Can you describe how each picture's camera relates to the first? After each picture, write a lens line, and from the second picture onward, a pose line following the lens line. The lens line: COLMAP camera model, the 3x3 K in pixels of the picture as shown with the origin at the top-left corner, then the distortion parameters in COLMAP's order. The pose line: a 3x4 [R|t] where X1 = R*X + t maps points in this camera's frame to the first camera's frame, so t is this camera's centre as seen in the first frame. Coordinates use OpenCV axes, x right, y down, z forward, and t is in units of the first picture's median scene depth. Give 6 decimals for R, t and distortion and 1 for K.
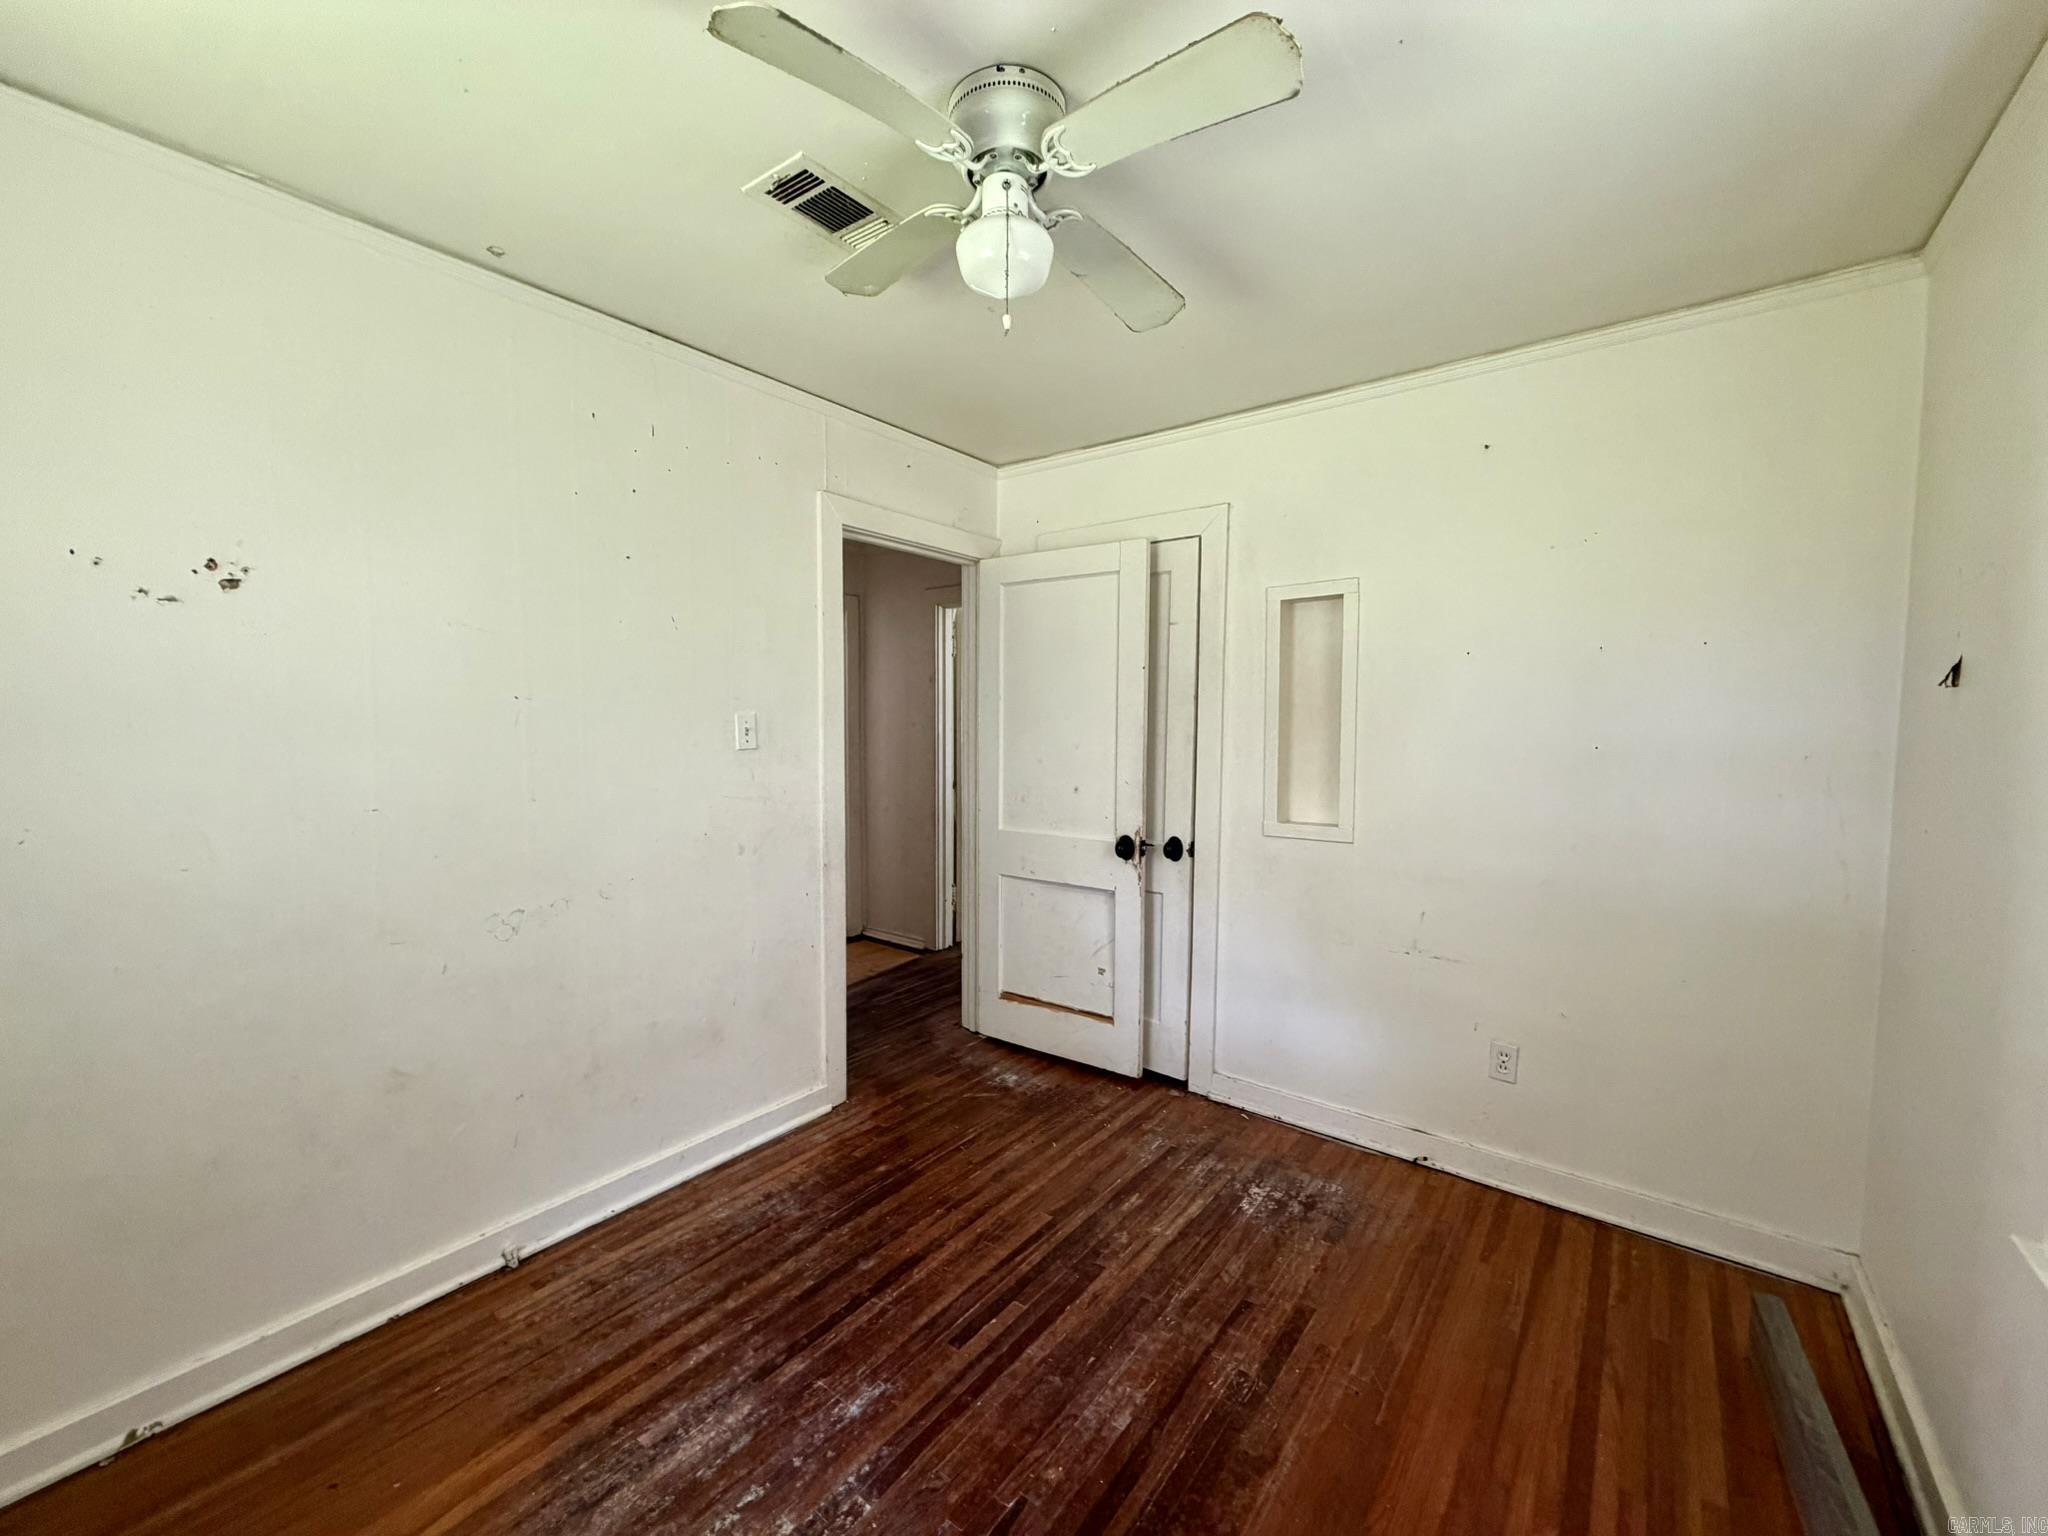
lens RADIAL K [[813.8, 0, 1017.3], [0, 813.8, 767.5], [0, 0, 1]] dist [0.001911, 0.000552]
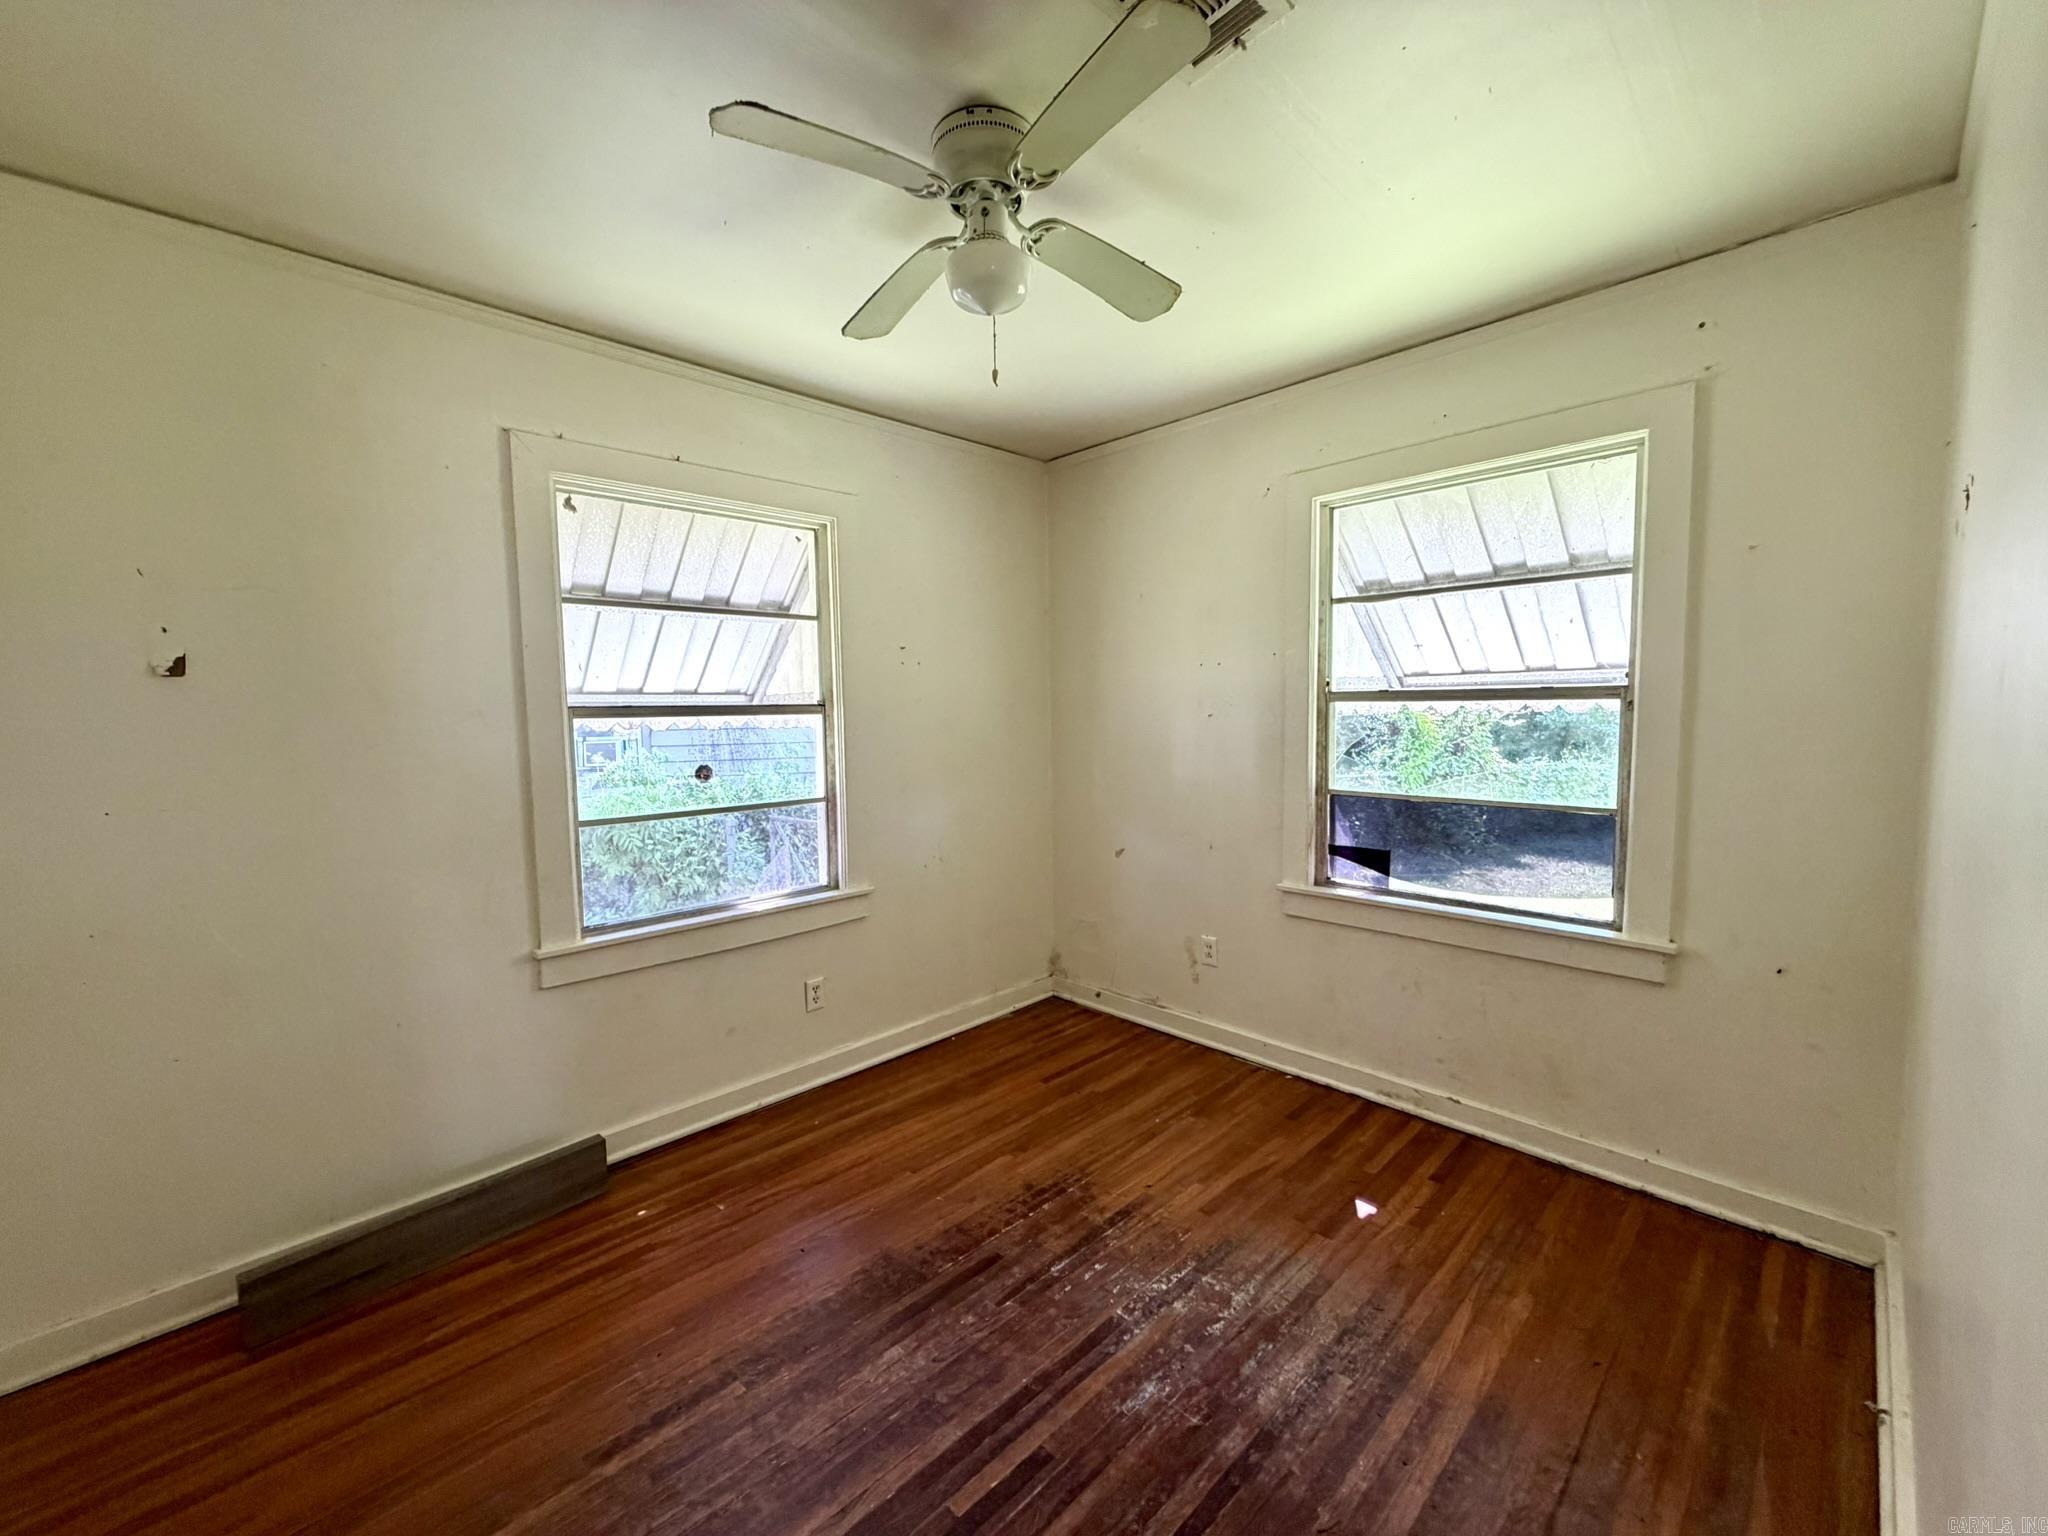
lens RADIAL K [[813.8, 0, 1017.3], [0, 813.8, 767.5], [0, 0, 1]] dist [0.001911, 0.000552]
pose [[-0.989164, 0.002511, 0.146791, -0.188235], [0.022622, 0.990520, 0.135496, -0.098687], [-0.145059, 0.137348, -0.979844, 1.890496]]
